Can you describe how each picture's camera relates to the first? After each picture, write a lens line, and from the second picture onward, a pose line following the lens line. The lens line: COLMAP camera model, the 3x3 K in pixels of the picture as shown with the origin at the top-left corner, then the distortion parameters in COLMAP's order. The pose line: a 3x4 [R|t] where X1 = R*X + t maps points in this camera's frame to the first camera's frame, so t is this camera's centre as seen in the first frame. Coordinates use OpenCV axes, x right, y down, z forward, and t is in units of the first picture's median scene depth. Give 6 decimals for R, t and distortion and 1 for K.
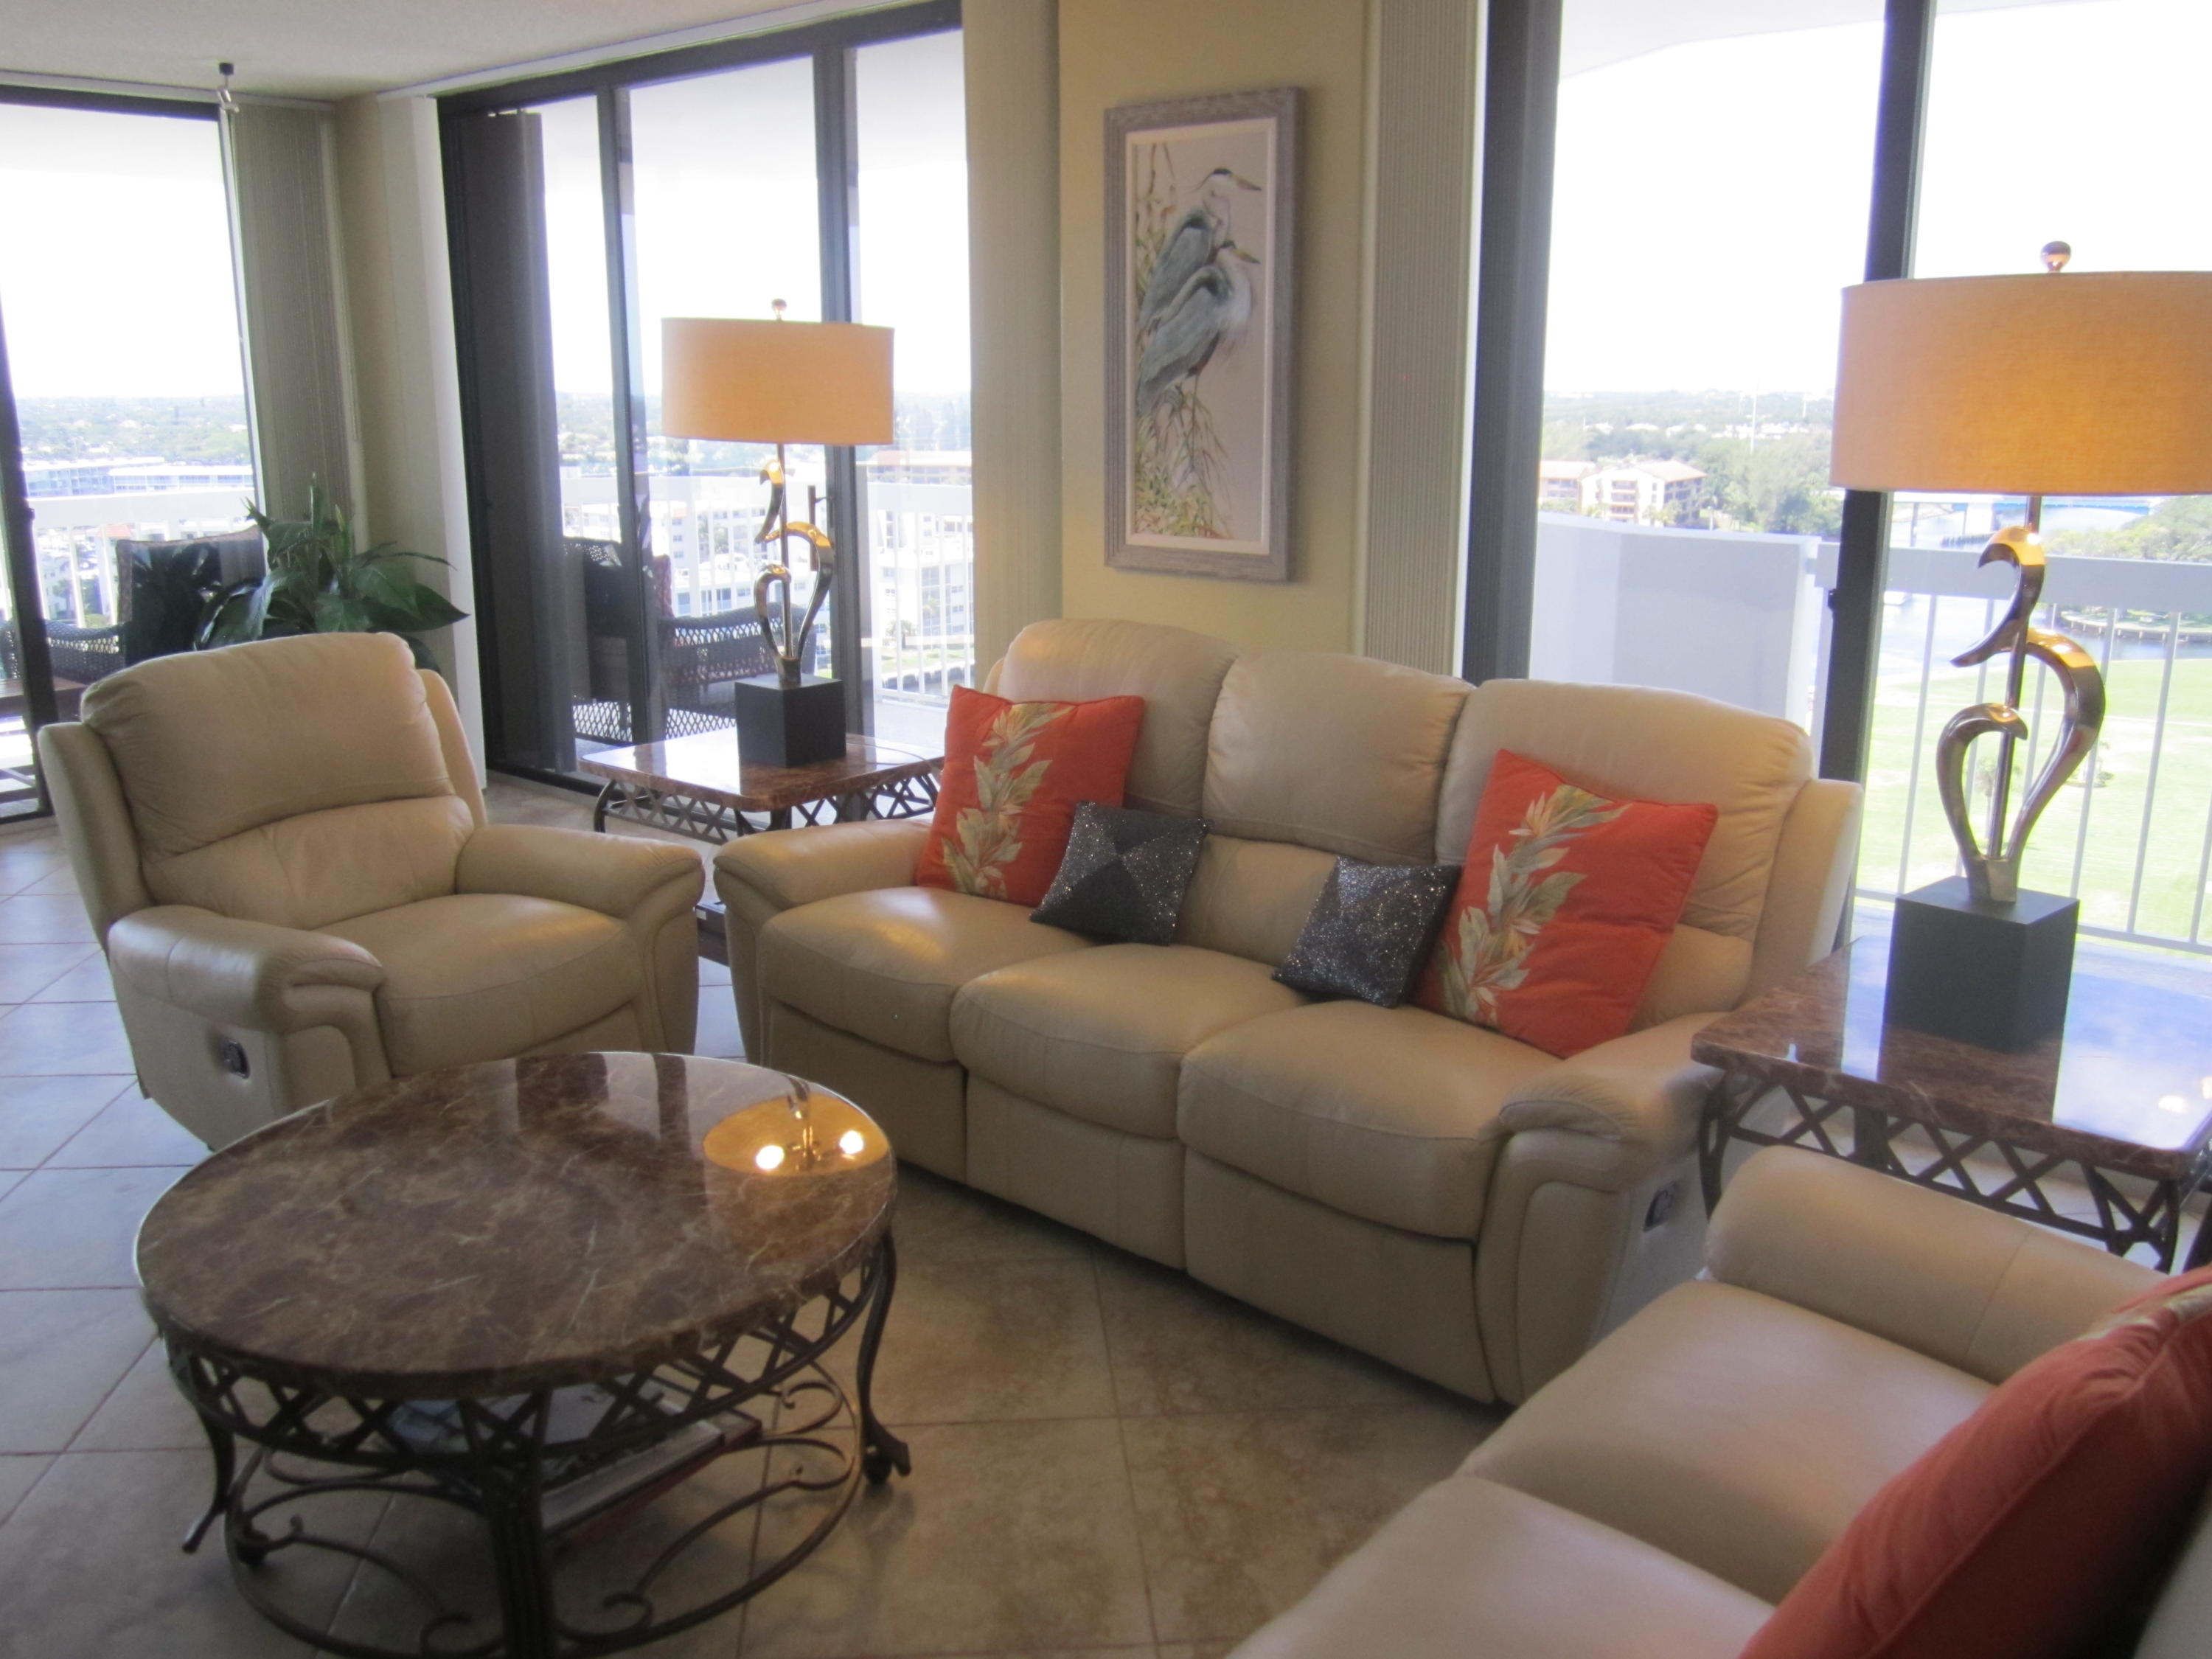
lens RADIAL K [[1851.2, 0, 1108.1], [0, 1851.2, 869.8], [0, 0, 1]] dist [-0.041482, 0.000403]
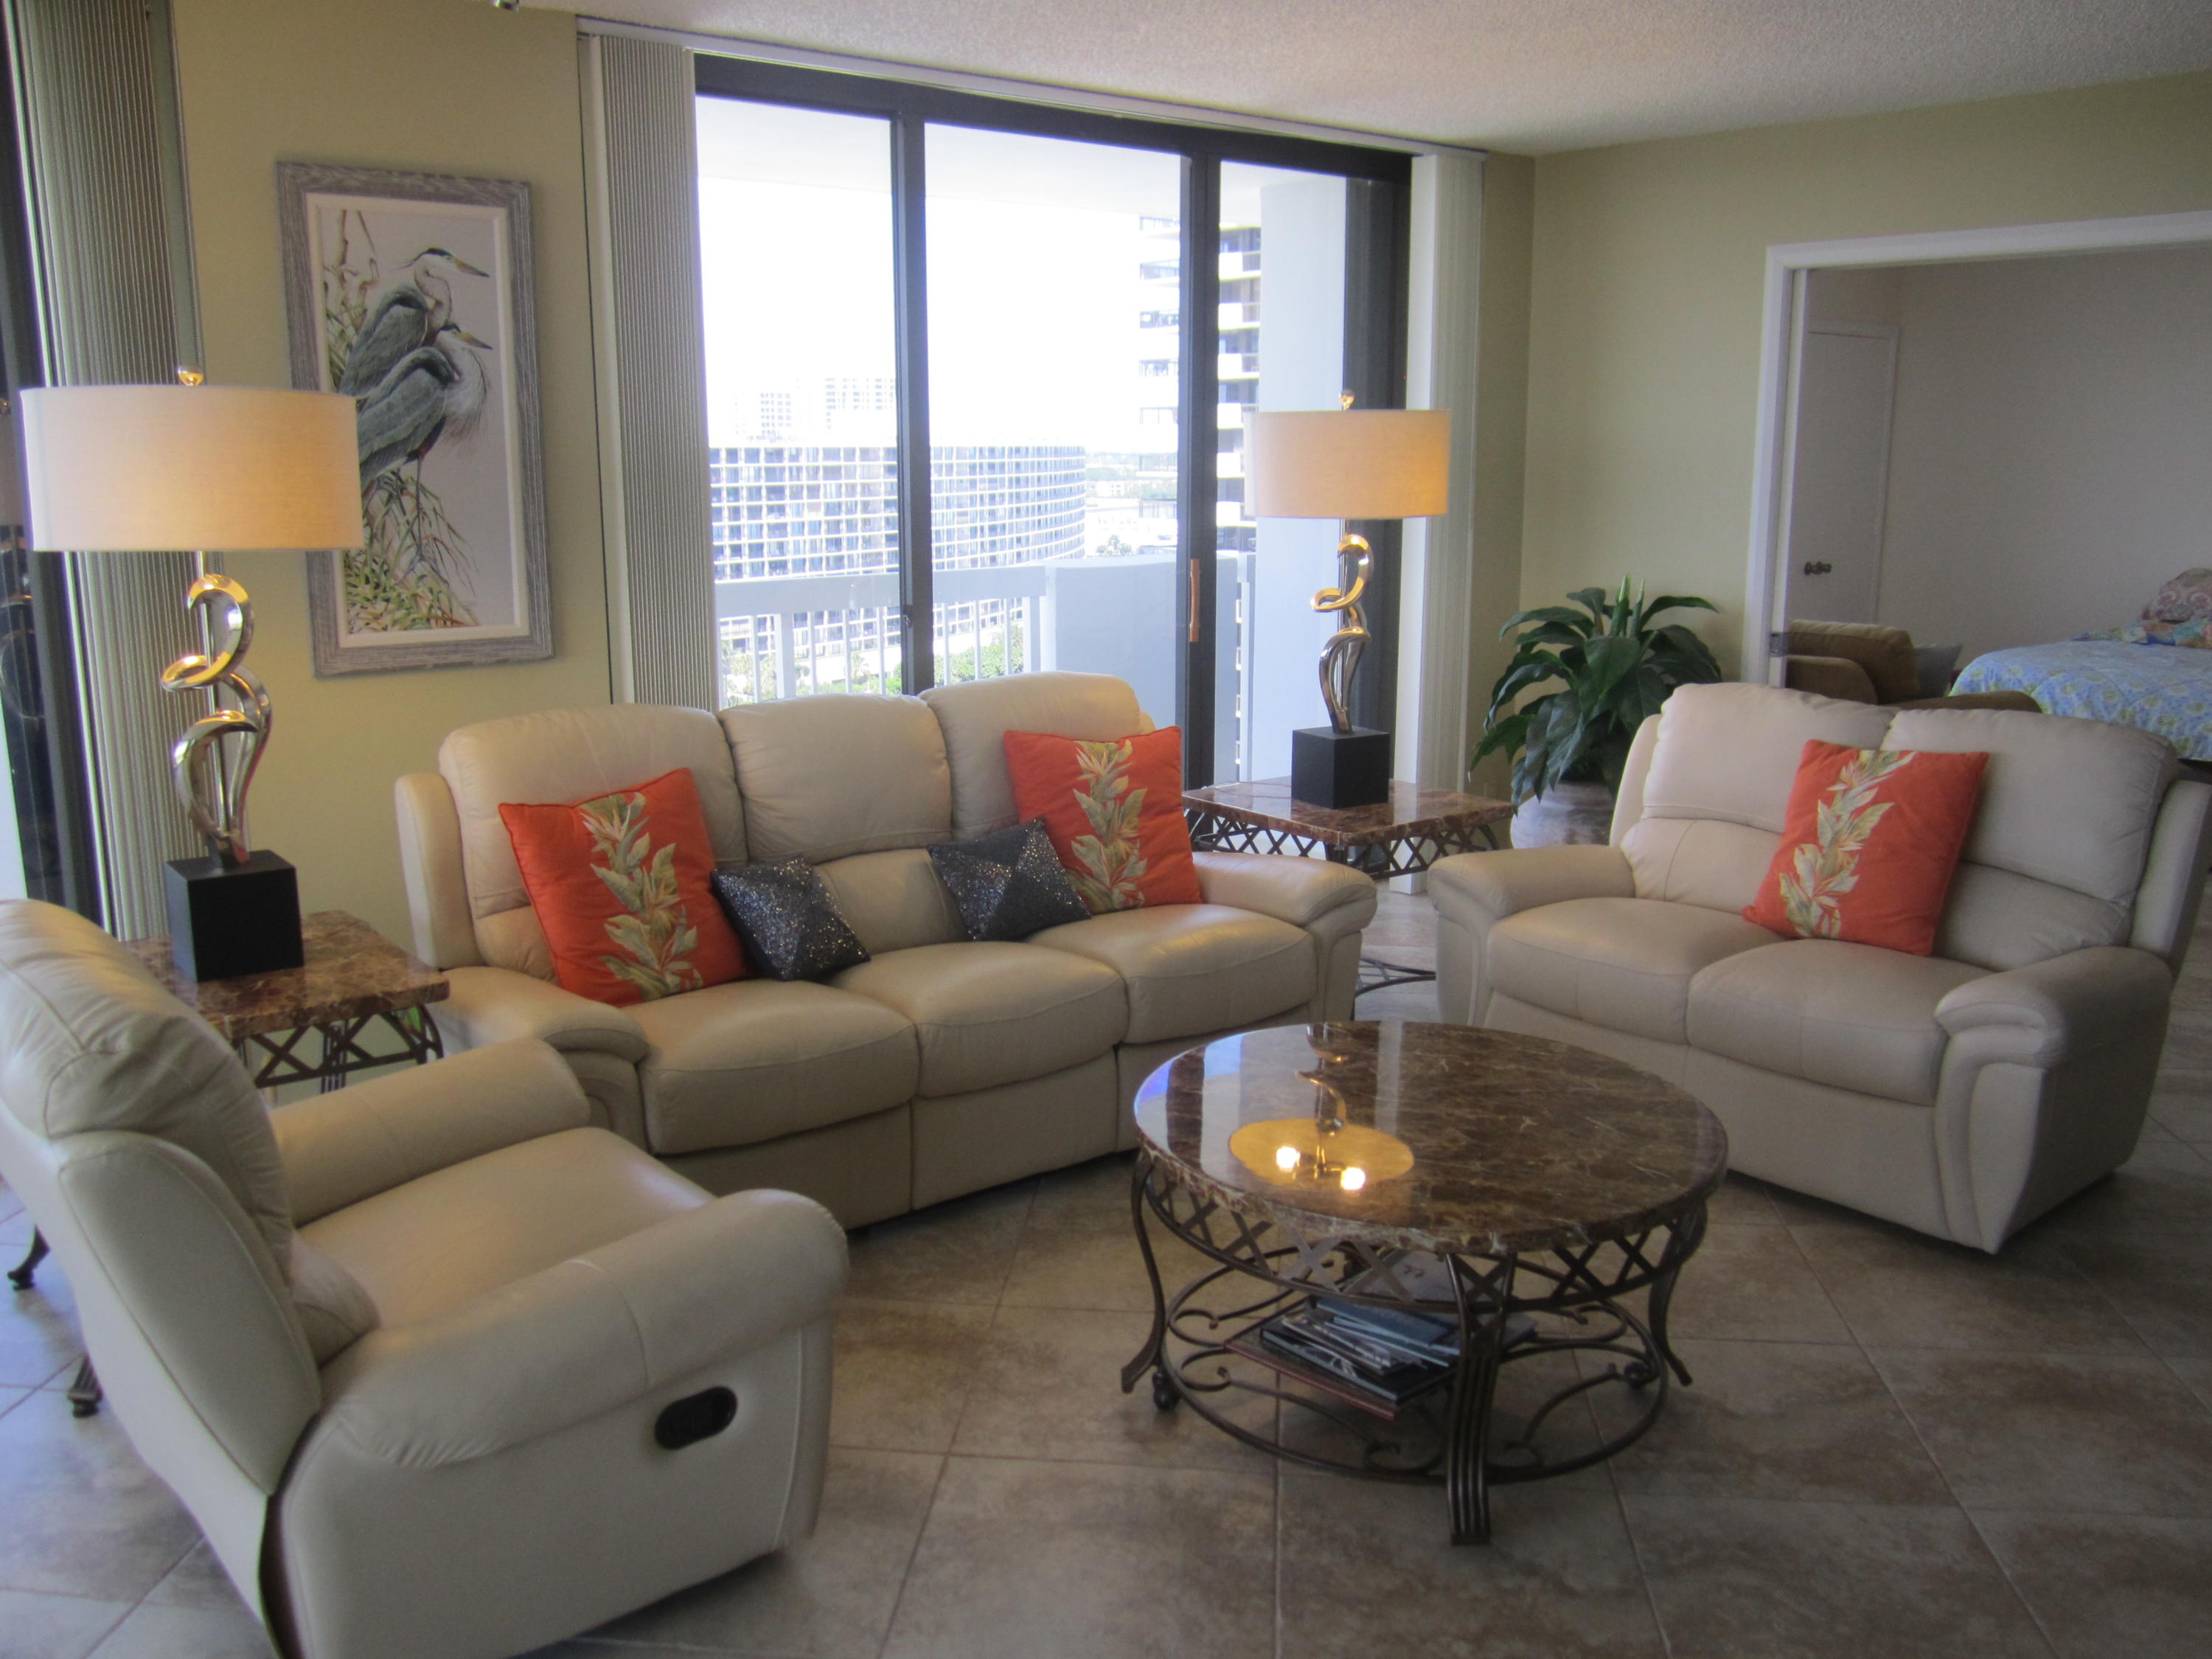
lens RADIAL K [[1833.4, 0, 1103.7], [0, 1833.4, 855.7], [0, 0, 1]] dist [0.001497, -0.077712]
pose [[0.175710, -0.214505, 0.960788, -0.843408], [0.251263, 0.953419, 0.166909, -0.143021], [-0.951837, 0.212083, 0.221423, 0.502005]]
